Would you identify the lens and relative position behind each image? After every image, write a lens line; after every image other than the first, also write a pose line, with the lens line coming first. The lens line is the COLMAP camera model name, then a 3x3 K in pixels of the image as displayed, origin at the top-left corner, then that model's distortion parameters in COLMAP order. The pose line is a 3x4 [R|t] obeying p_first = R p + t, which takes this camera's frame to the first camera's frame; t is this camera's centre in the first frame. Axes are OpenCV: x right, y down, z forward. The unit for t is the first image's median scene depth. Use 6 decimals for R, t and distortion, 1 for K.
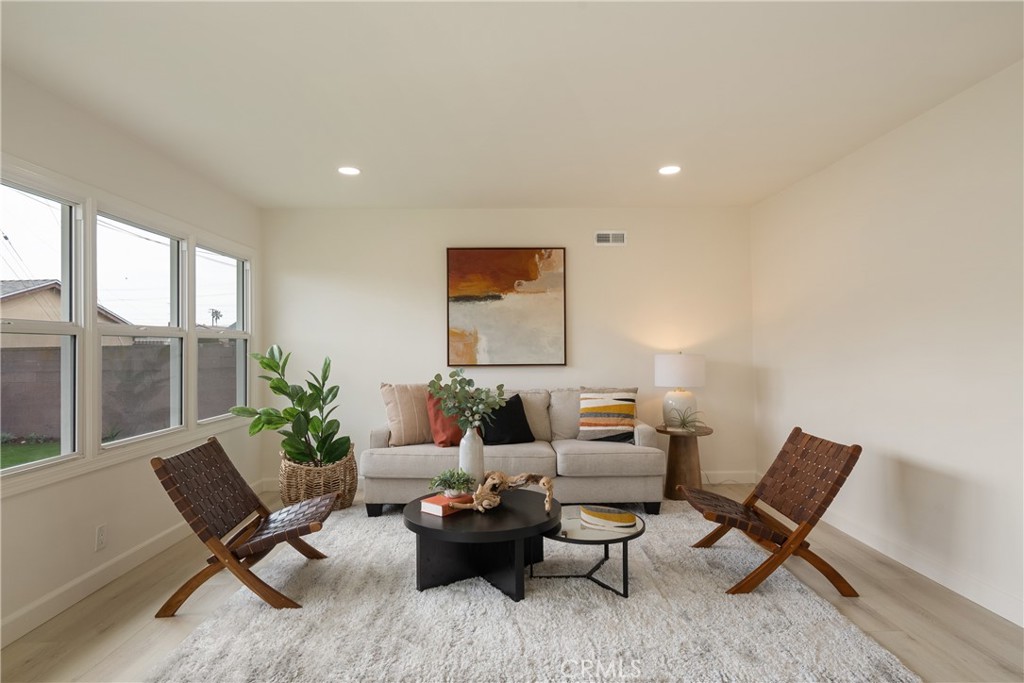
lens RADIAL K [[570.9, 0, 512.0], [0, 570.9, 341.5], [0, 0, 1]] dist [0.004854, 0.000688]
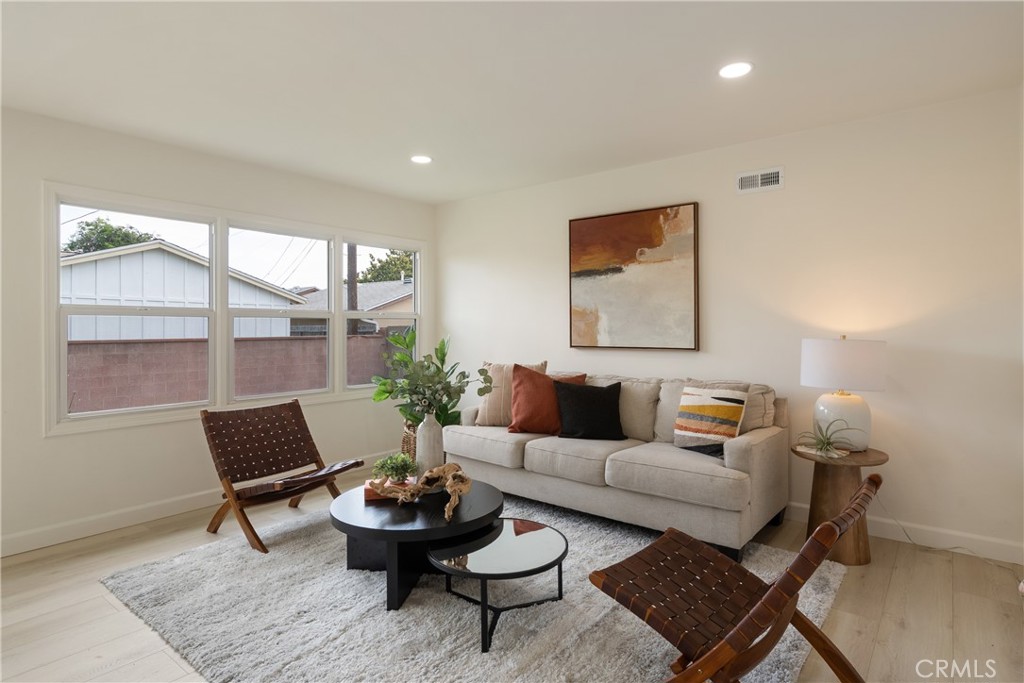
lens RADIAL K [[549.7, 0, 517.4], [0, 549.7, 325.9], [0, 0, 1]] dist [0.001338, 0.000531]
pose [[0.774434, 0.003955, -0.632642, 0.413694], [0.002771, 0.999950, 0.009643, -0.000267], [0.632649, -0.009221, 0.774384, 0.268261]]
